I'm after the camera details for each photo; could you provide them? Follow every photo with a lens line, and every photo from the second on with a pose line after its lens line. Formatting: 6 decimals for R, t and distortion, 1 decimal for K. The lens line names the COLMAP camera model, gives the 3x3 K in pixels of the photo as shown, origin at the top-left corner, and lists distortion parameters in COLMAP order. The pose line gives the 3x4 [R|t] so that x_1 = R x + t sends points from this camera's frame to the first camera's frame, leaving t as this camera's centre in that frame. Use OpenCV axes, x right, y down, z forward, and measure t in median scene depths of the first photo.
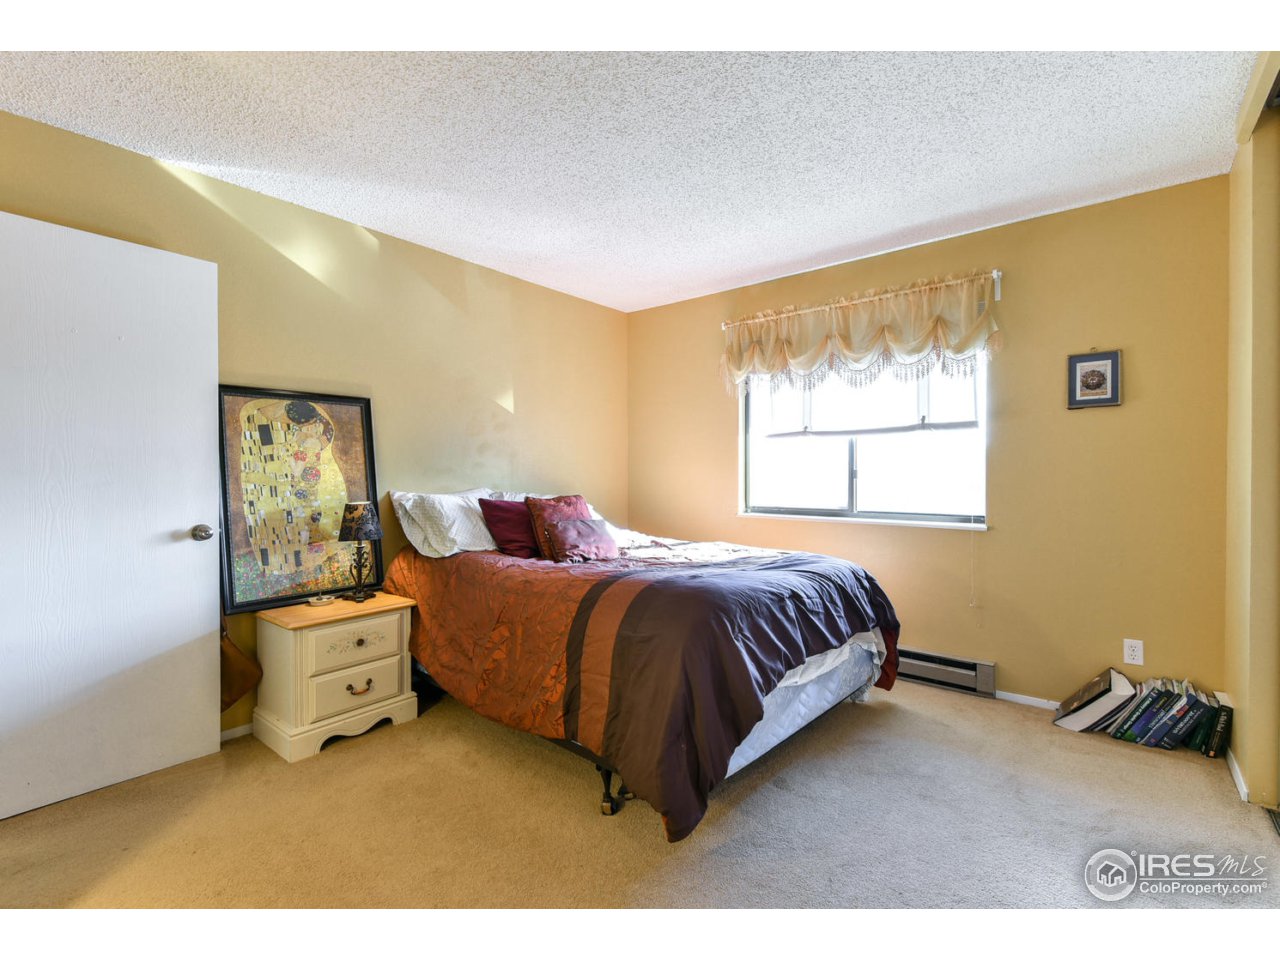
lens RADIAL K [[548.0, 0, 640.0], [0, 548.0, 480.0], [0, 0, 1]] dist [-0.000965, -0.005008]
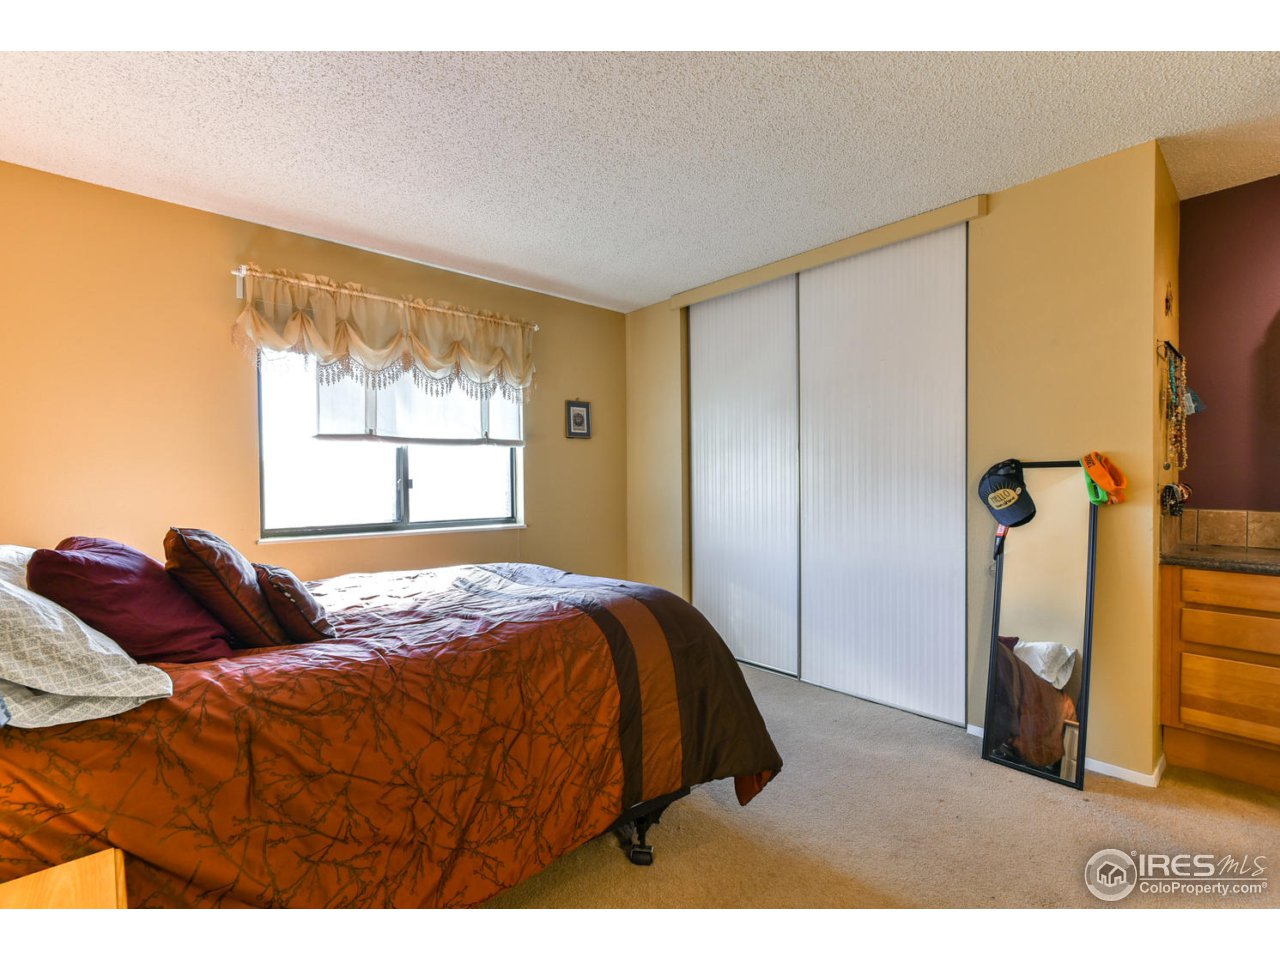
lens RADIAL K [[589.1, 0, 629.4], [0, 589.1, 483.7], [0, 0, 1]] dist [0.000832, -0.006294]
pose [[0.160489, -0.006025, 0.987019, -0.605239], [0.017789, 0.999837, 0.003211, -0.008472], [-0.986877, 0.017043, 0.160570, 0.495278]]
